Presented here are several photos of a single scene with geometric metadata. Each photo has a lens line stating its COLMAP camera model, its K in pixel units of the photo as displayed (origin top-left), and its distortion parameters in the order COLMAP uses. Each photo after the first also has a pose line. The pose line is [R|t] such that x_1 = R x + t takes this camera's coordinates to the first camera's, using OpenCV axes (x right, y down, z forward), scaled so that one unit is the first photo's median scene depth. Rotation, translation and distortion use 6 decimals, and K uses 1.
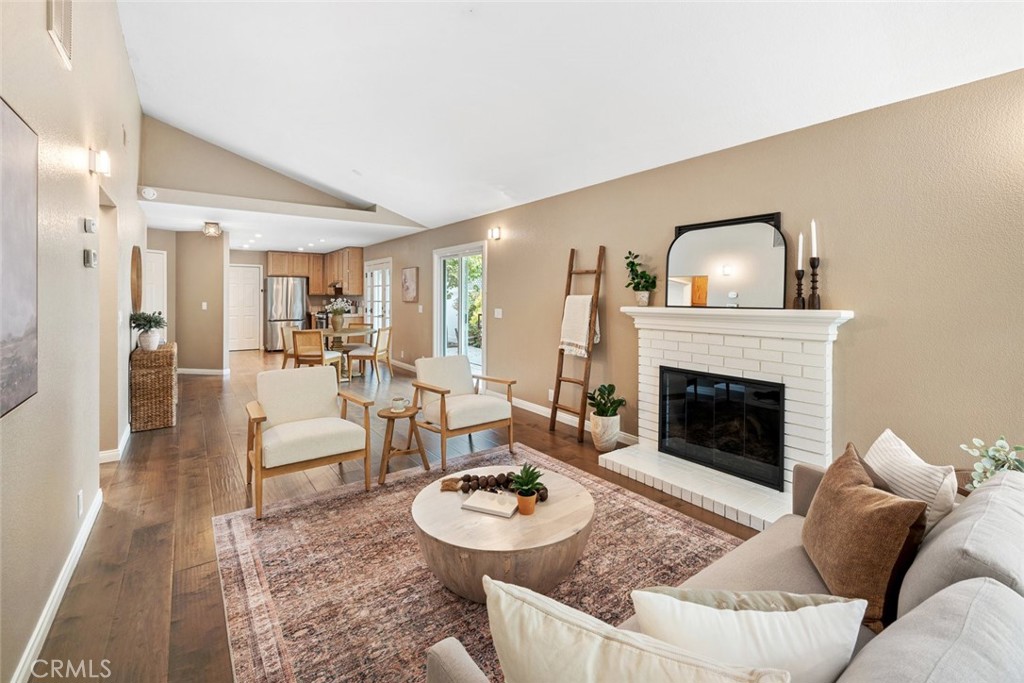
lens RADIAL K [[411.8, 0, 516.3], [0, 411.8, 293.4], [0, 0, 1]] dist [-0.000050, -0.000011]
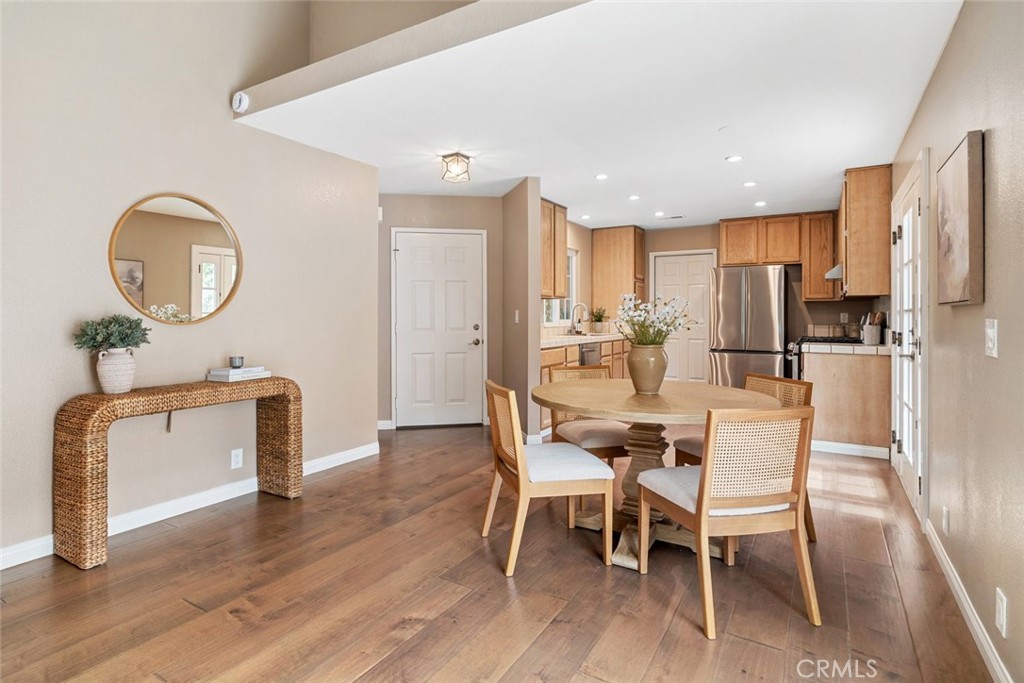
lens RADIAL K [[532.9, 0, 465.8], [0, 532.9, 314.7], [0, 0, 1]] dist [-0.001970, -0.000588]
pose [[0.328013, 0.002537, -0.944670, -0.054545], [0.002704, 0.999990, 0.003624, 0.017491], [0.944669, -0.003743, 0.328002, 0.479993]]
